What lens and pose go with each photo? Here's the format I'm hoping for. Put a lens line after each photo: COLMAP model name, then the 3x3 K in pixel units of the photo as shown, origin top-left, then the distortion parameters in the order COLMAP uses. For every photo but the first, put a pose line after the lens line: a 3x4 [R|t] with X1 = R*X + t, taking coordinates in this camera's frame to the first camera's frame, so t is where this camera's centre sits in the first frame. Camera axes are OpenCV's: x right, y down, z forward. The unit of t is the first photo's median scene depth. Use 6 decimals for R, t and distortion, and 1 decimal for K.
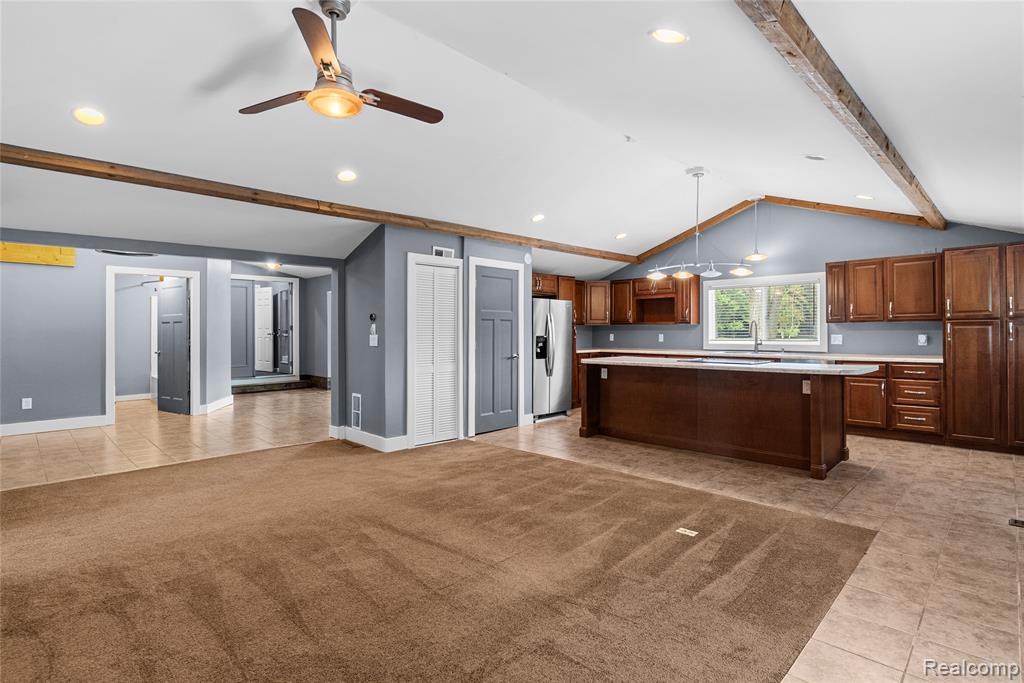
lens RADIAL K [[509.1, 0, 507.2], [0, 509.1, 330.0], [0, 0, 1]] dist [0.001304, 0.000628]
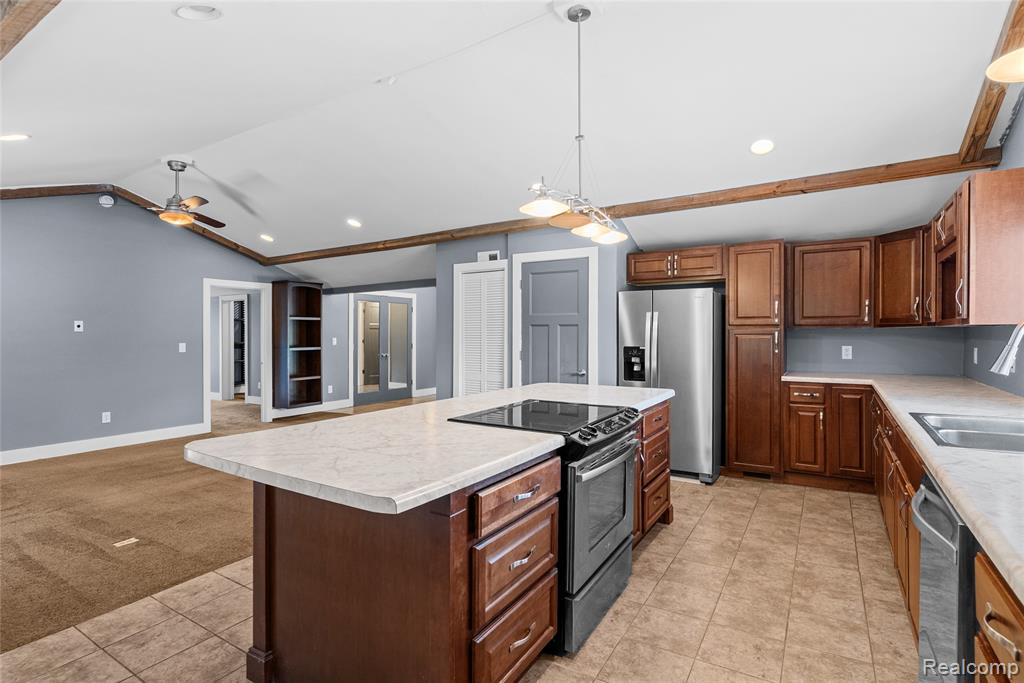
lens RADIAL K [[503.5, 0, 508.7], [0, 503.5, 339.4], [0, 0, 1]] dist [-0.002739, -0.000581]
pose [[0.221895, 0.015294, -0.974951, 0.741476], [0.005170, 0.999844, 0.016861, -0.010996], [0.975057, -0.008782, 0.221782, 0.757154]]
